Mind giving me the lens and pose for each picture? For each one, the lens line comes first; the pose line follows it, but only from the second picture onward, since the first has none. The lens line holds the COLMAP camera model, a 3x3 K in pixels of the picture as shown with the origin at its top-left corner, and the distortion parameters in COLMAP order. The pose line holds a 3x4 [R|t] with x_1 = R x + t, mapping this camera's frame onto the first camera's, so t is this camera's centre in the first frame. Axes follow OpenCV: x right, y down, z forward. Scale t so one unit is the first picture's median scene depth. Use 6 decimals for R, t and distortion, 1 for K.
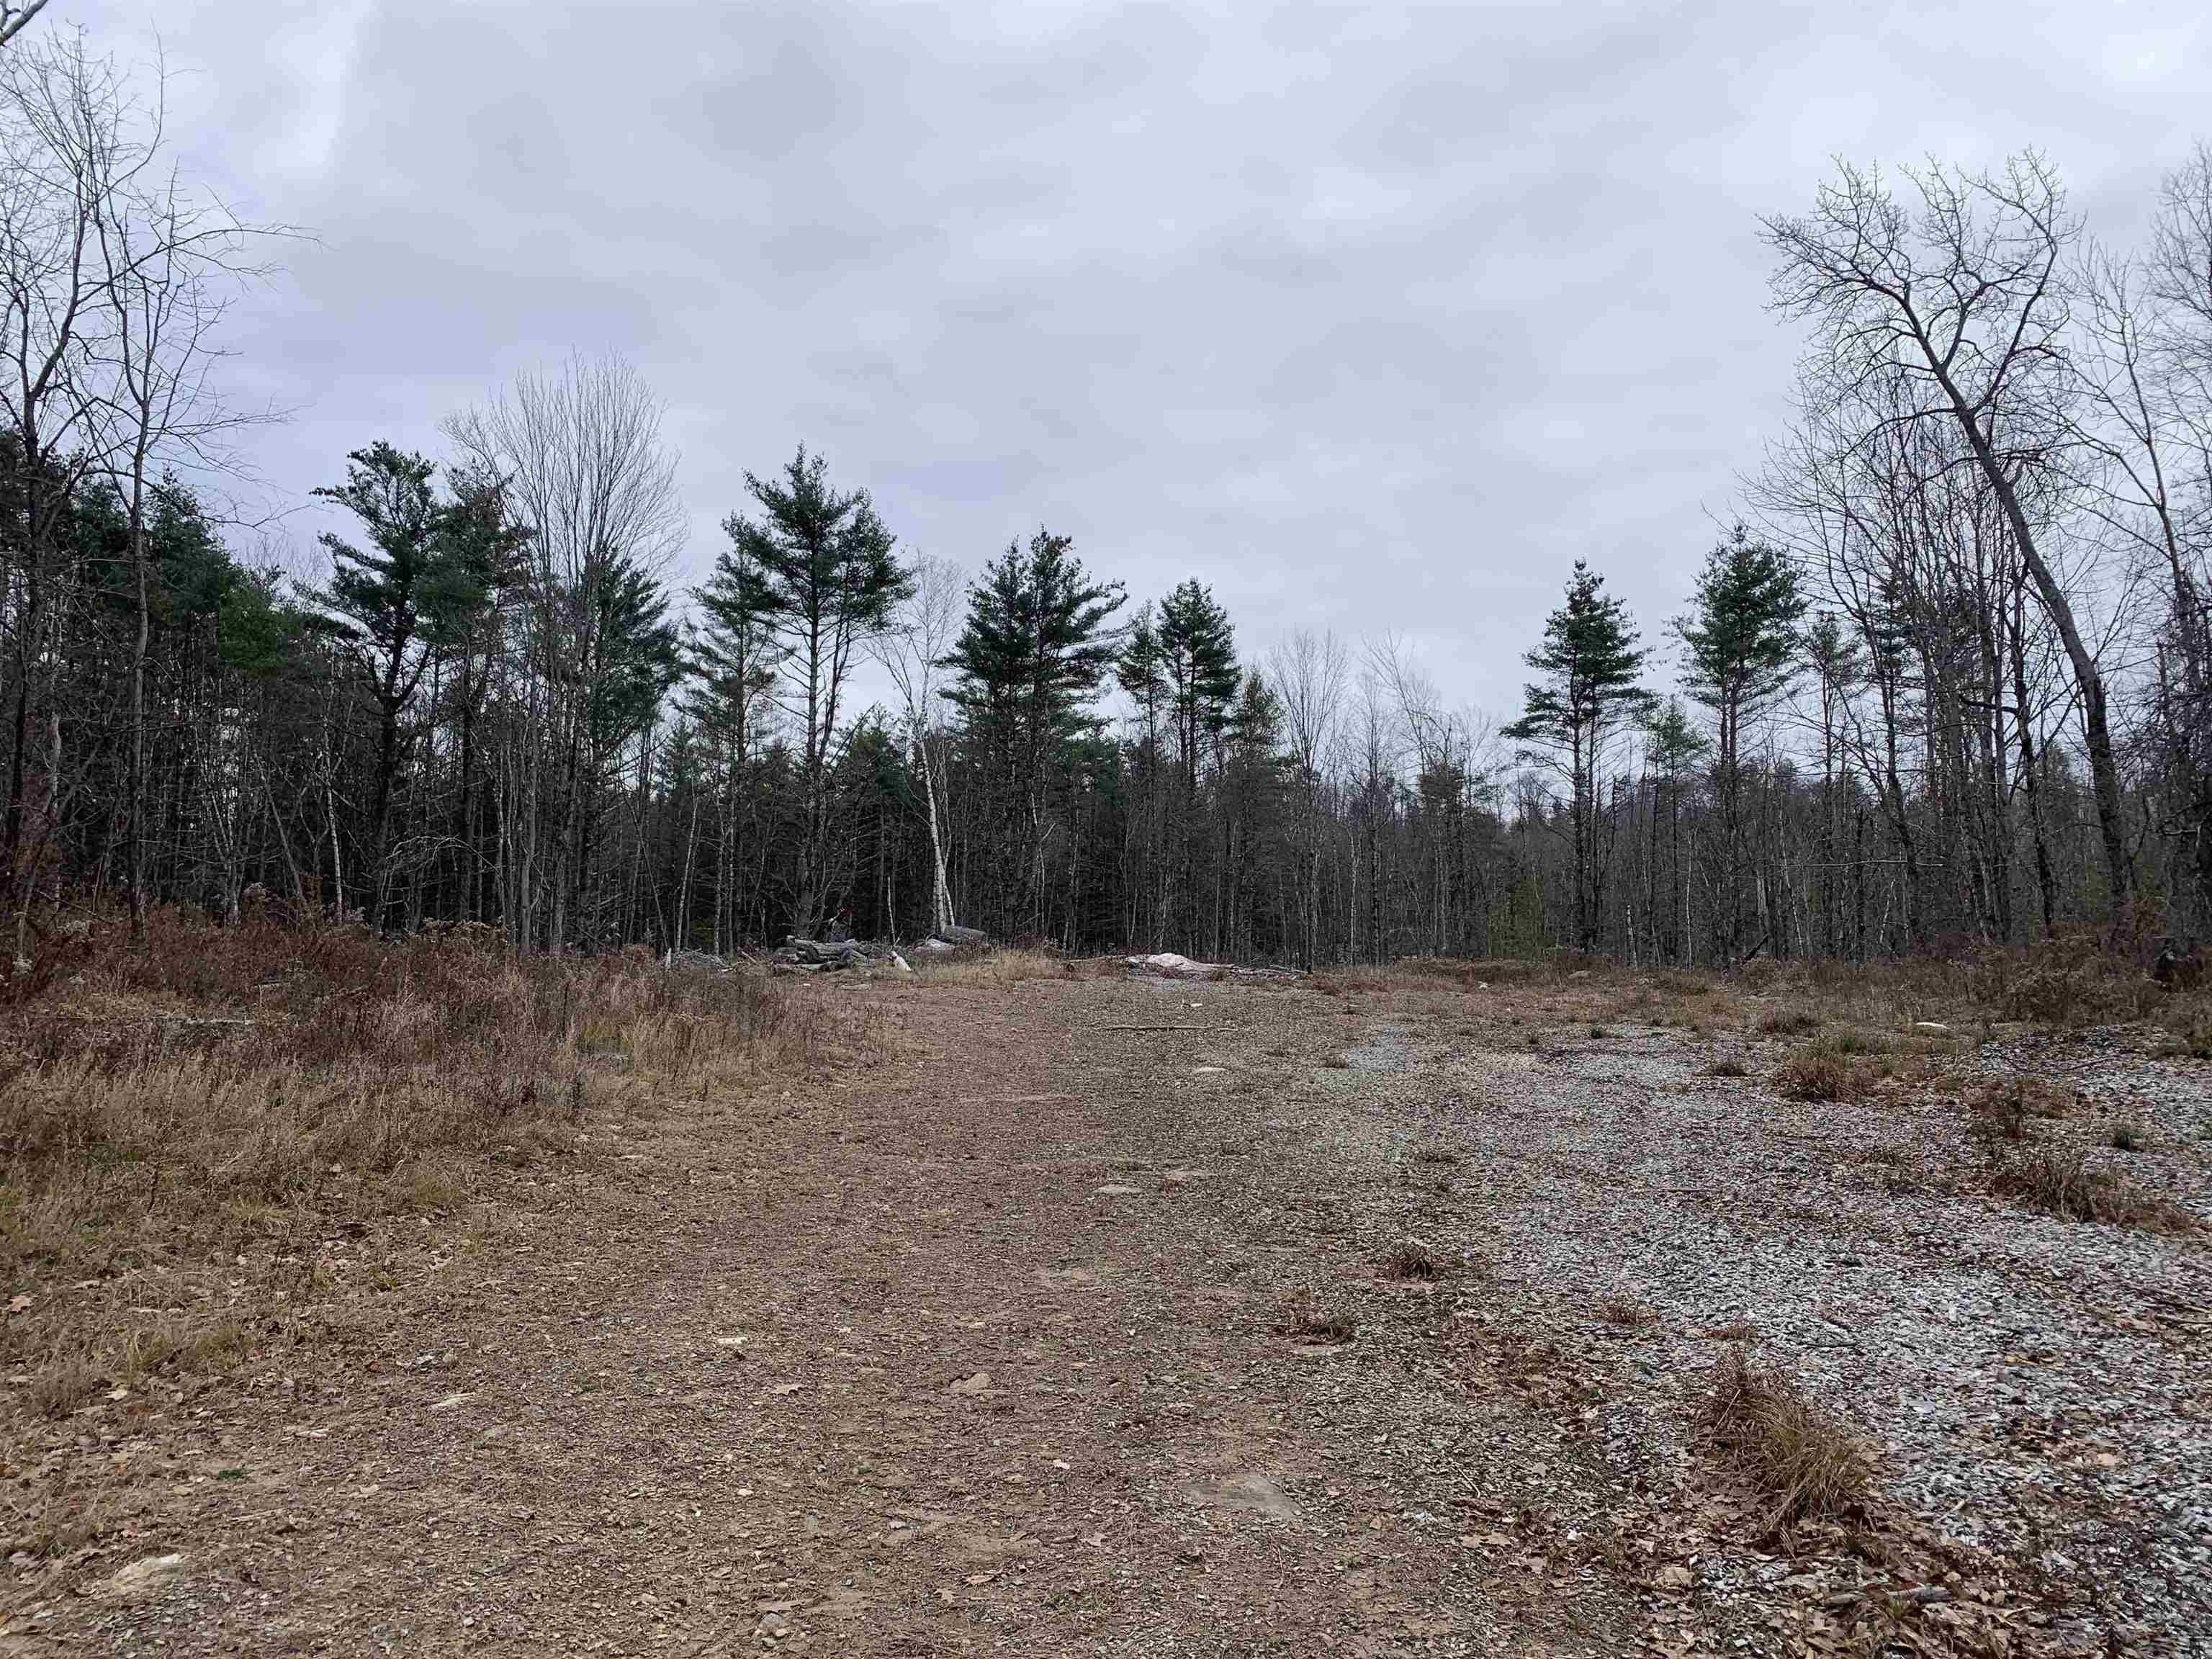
lens RADIAL K [[1661.4, 0, 1104.3], [0, 1661.4, 850.7], [0, 0, 1]] dist [0.003082, -0.000921]
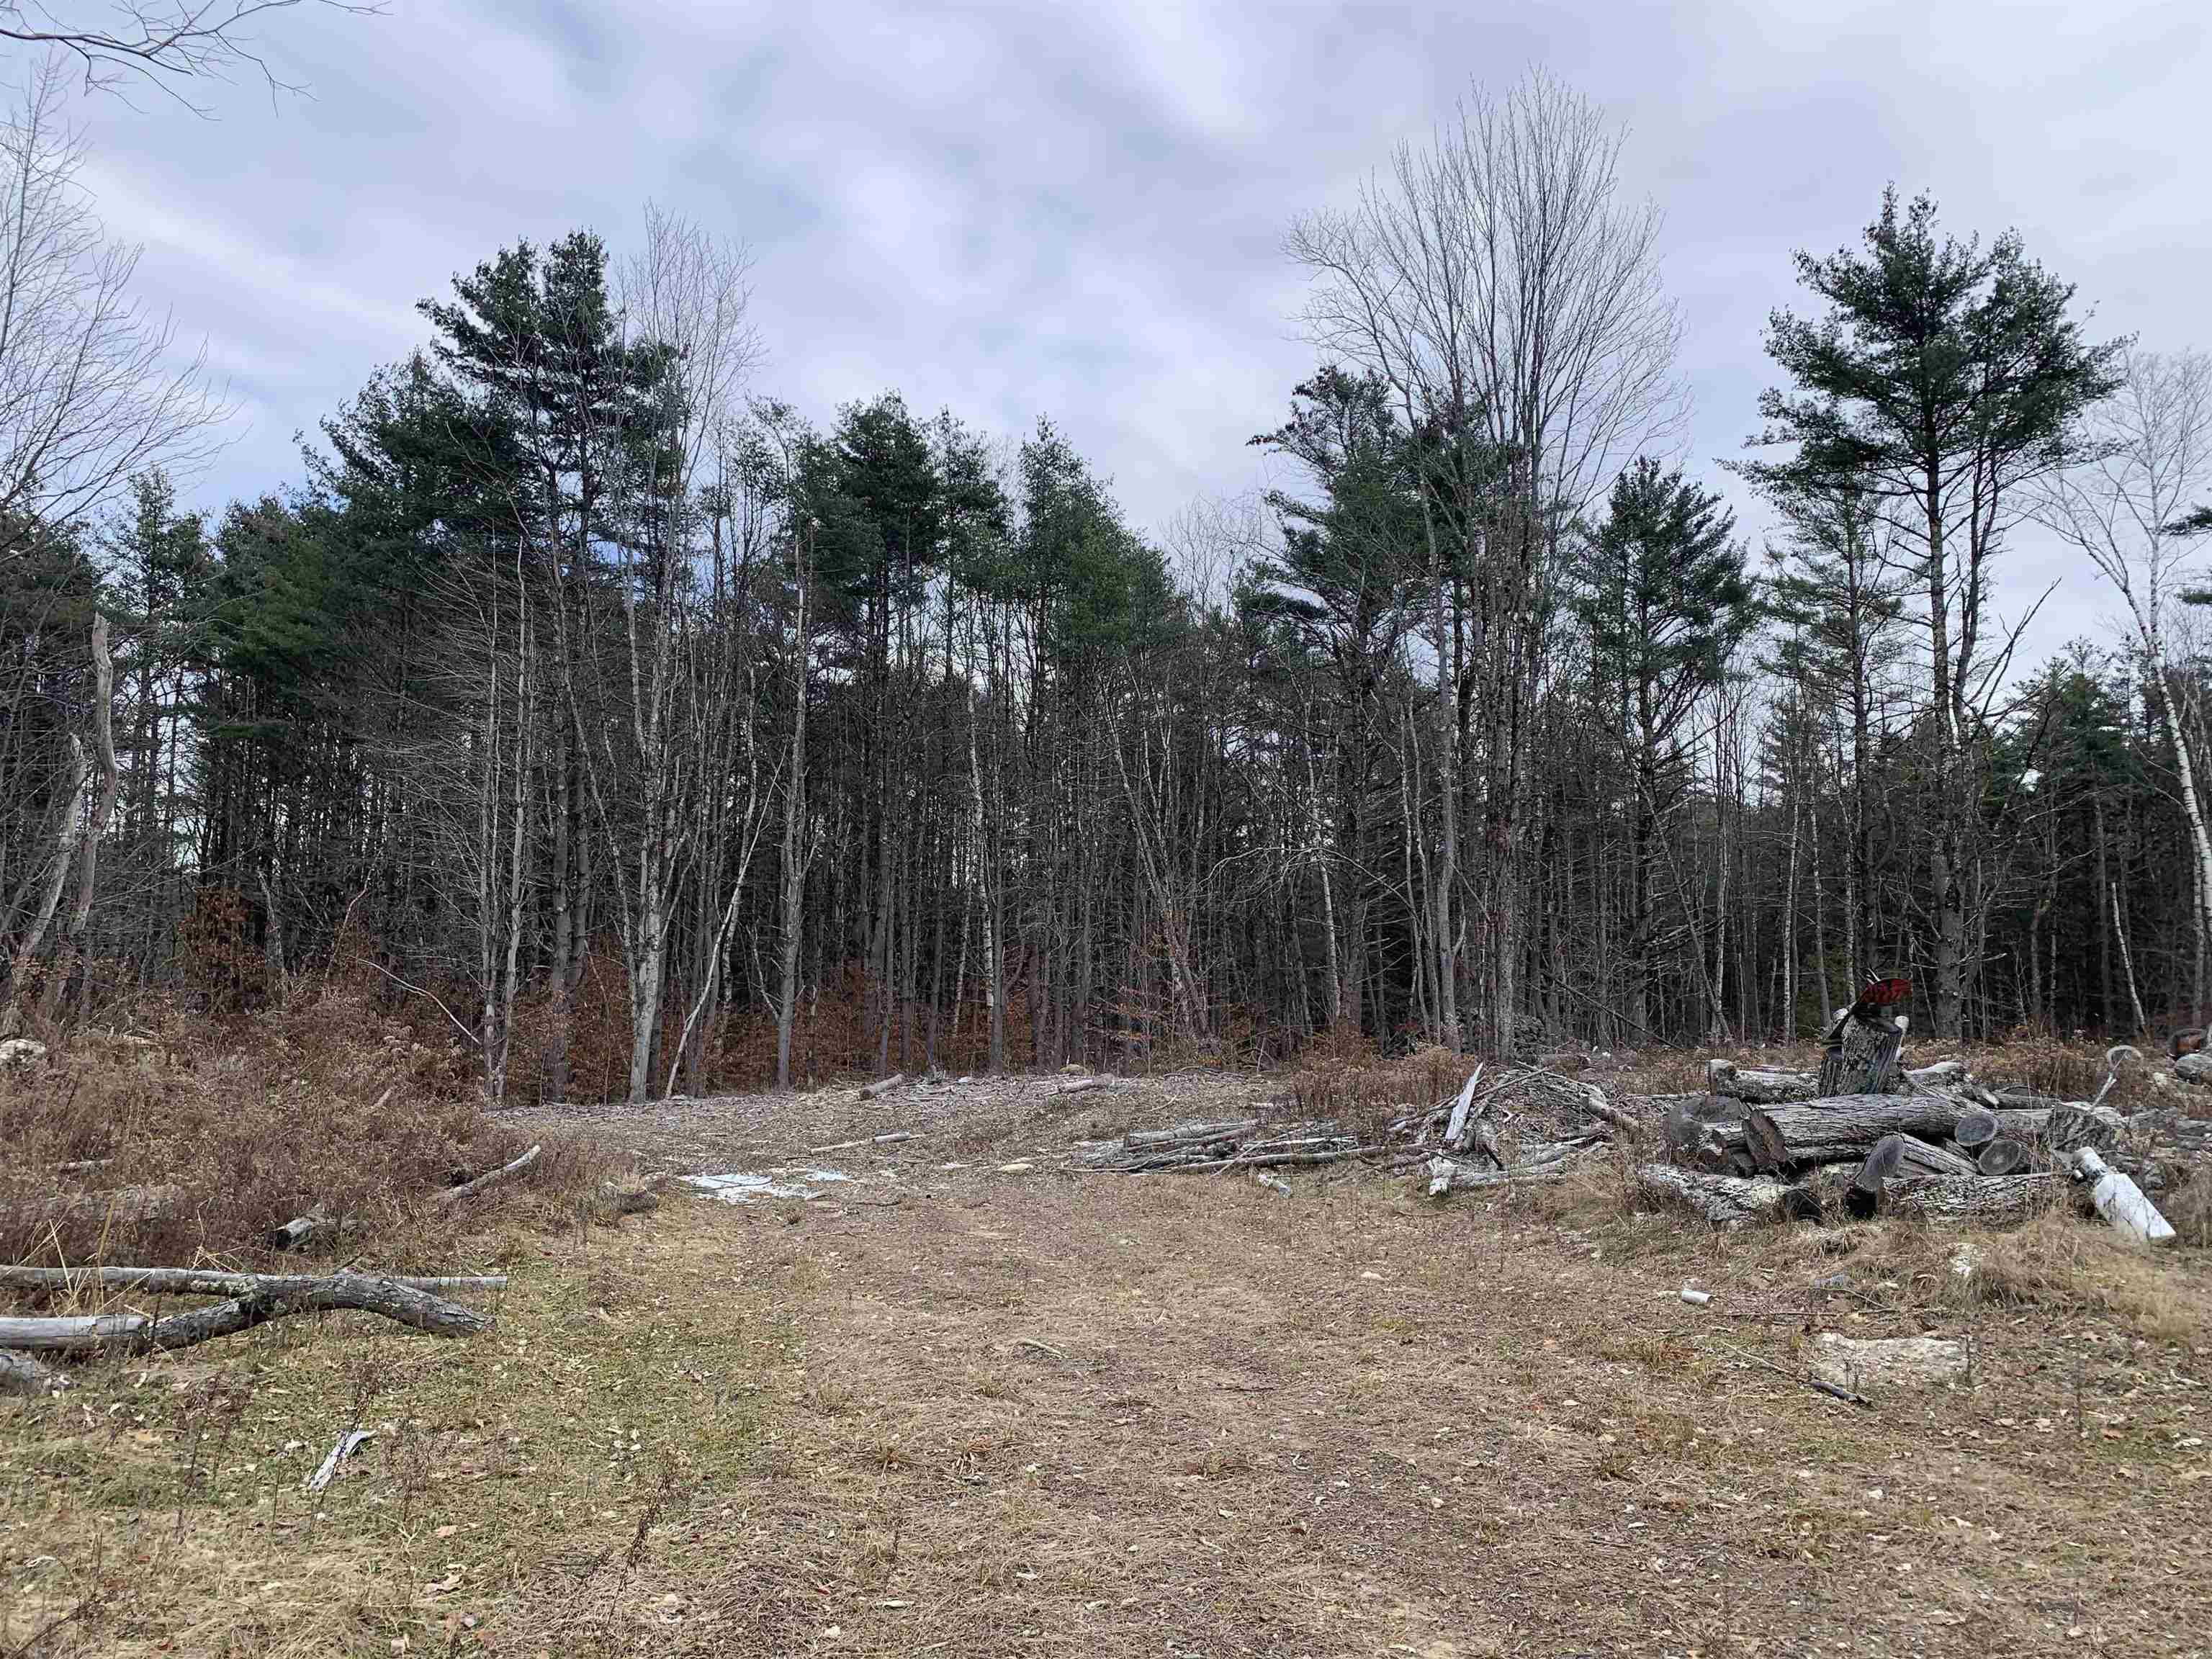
lens RADIAL K [[1661.4, 0, 1104.3], [0, 1661.4, 850.7], [0, 0, 1]] dist [0.003082, -0.000921]
pose [[0.777314, -0.063094, -0.625941, -0.035687], [0.054367, 0.997973, -0.033080, 0.006138], [0.626760, -0.008318, 0.779168, 0.318391]]
